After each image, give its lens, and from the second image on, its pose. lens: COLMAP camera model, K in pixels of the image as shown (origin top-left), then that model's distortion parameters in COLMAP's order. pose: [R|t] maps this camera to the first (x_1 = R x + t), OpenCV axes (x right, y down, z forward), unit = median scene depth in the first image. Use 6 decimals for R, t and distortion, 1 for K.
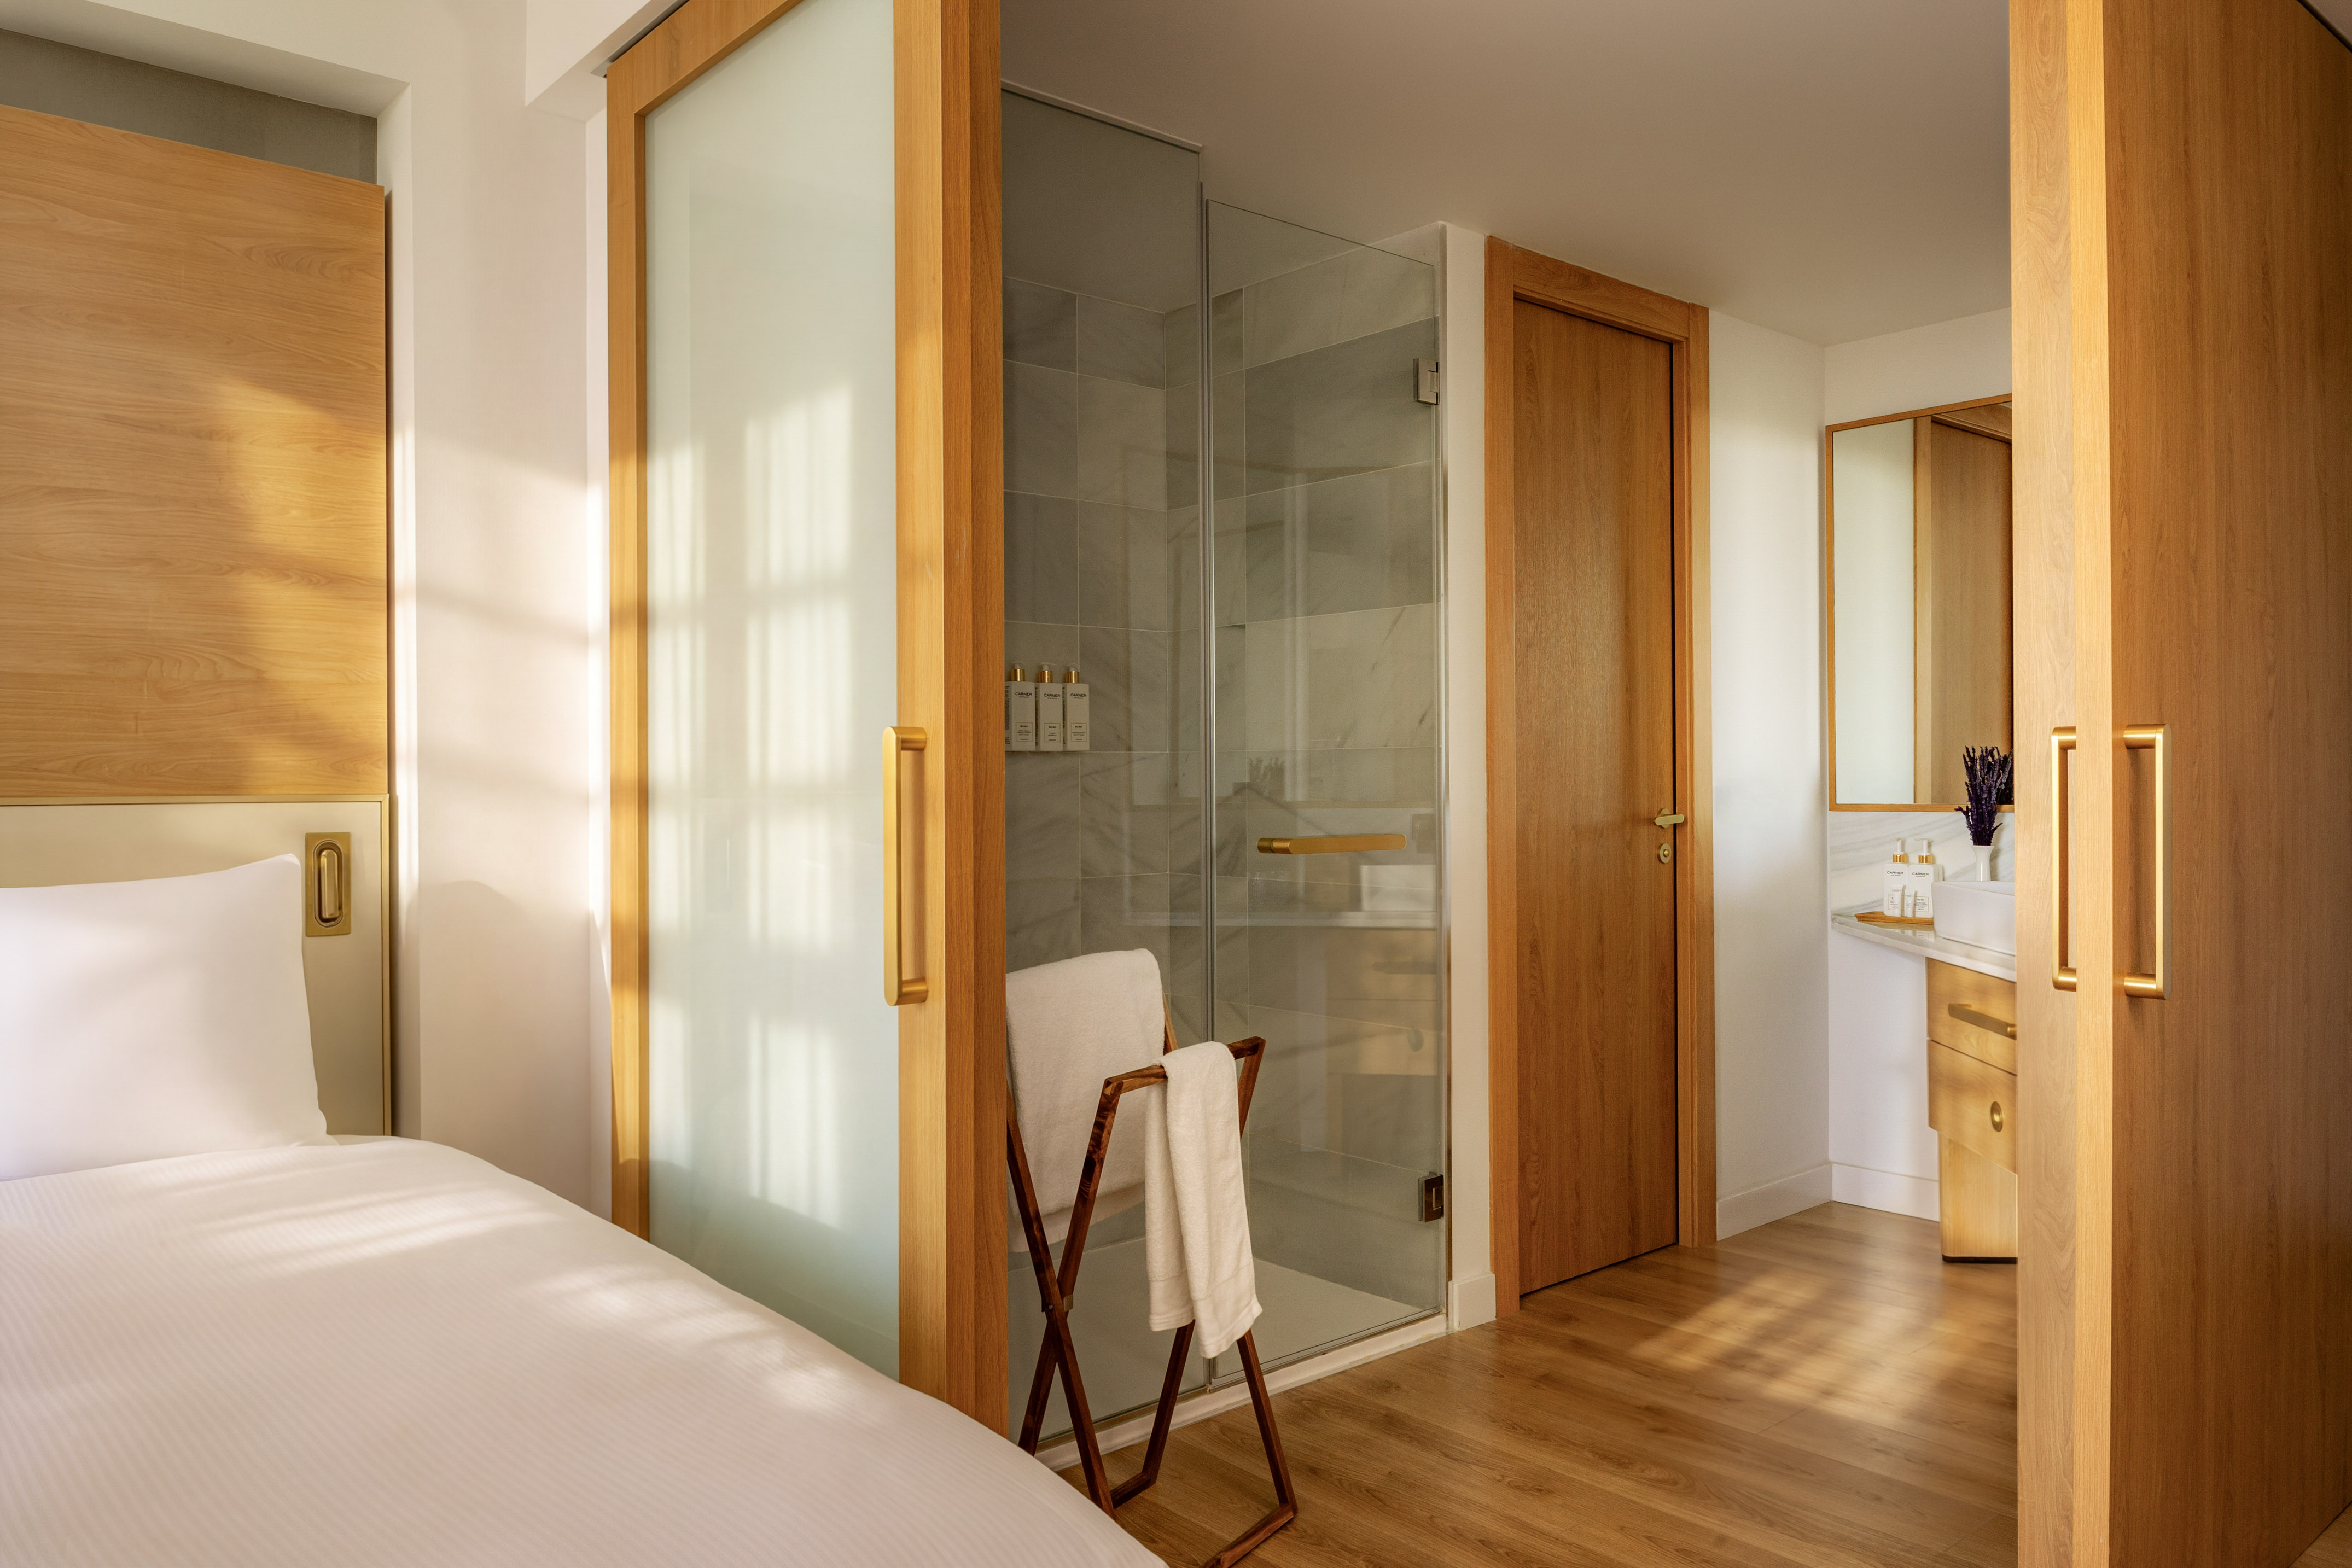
lens RADIAL K [[1659.6, 0, 1178.1], [0, 1659.6, 770.1], [0, 0, 1]] dist [0.002309, 0.002975]
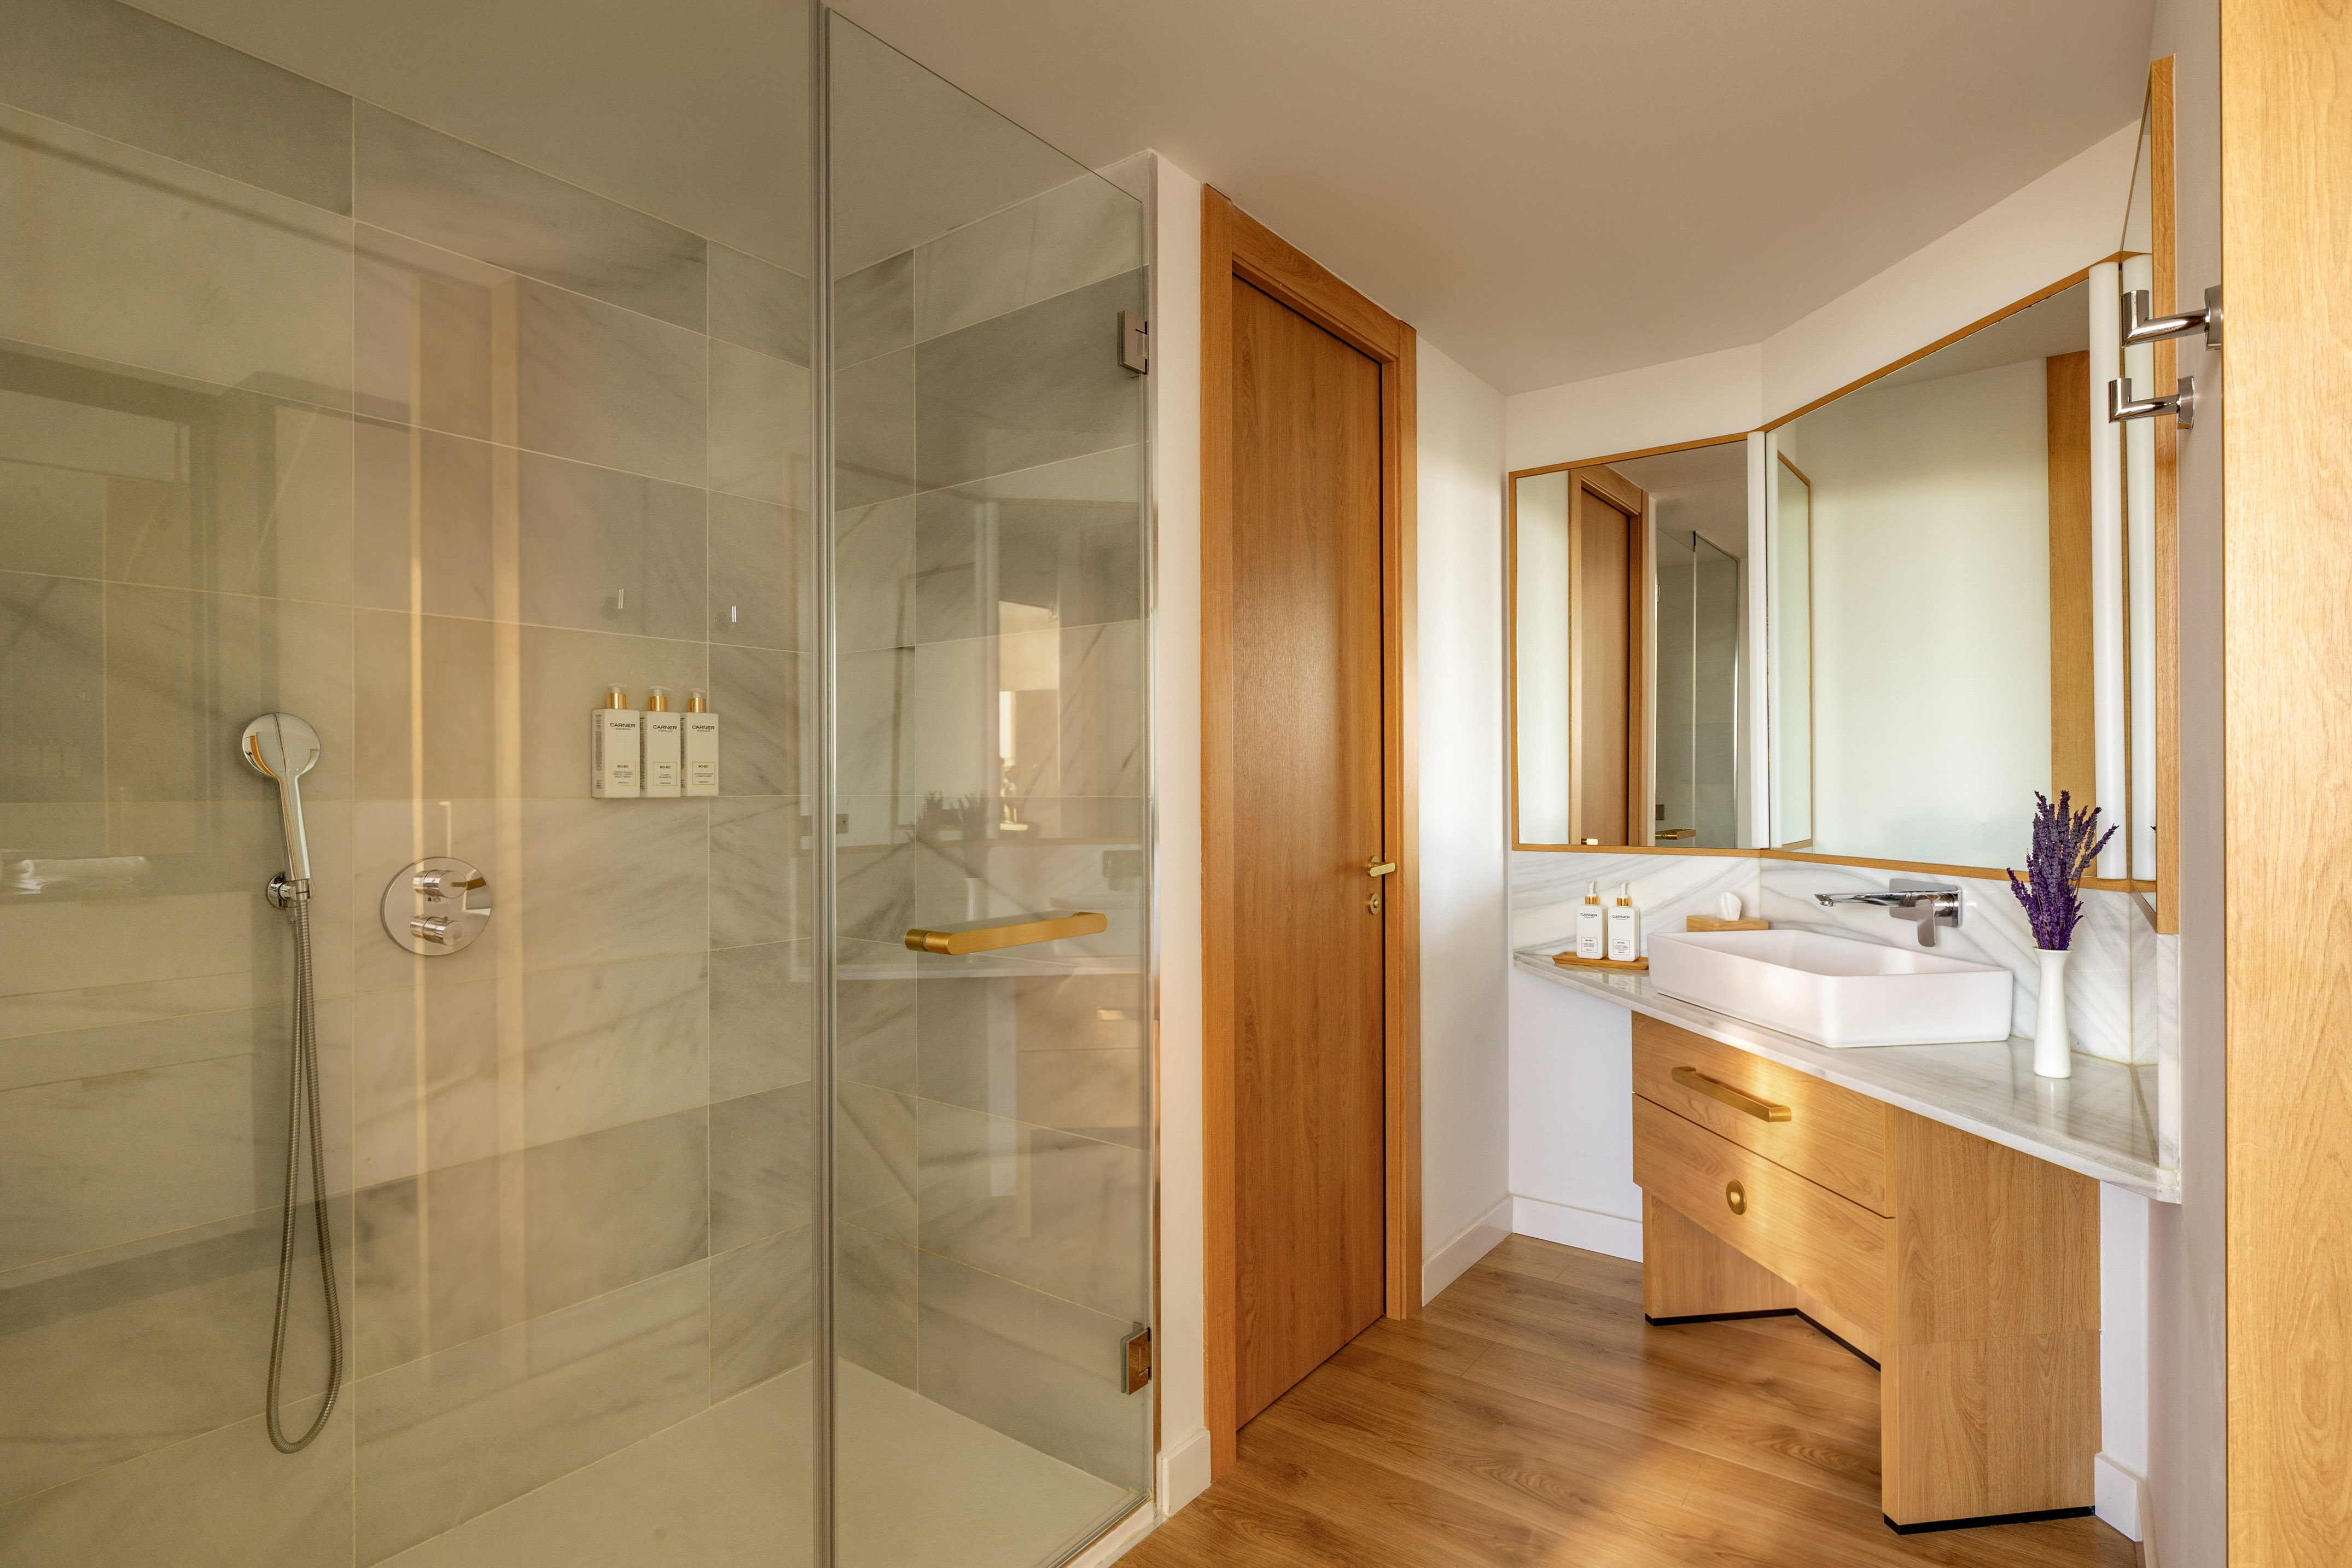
lens RADIAL K [[1167.1, 0, 1168.7], [0, 1167.1, 776.2], [0, 0, 1]] dist [-0.003424, -0.000104]
pose [[0.978585, 0.003866, 0.205805, 0.045818], [-0.002976, 0.999985, -0.004633, -0.019674], [-0.205819, 0.003922, 0.978582, 0.401141]]
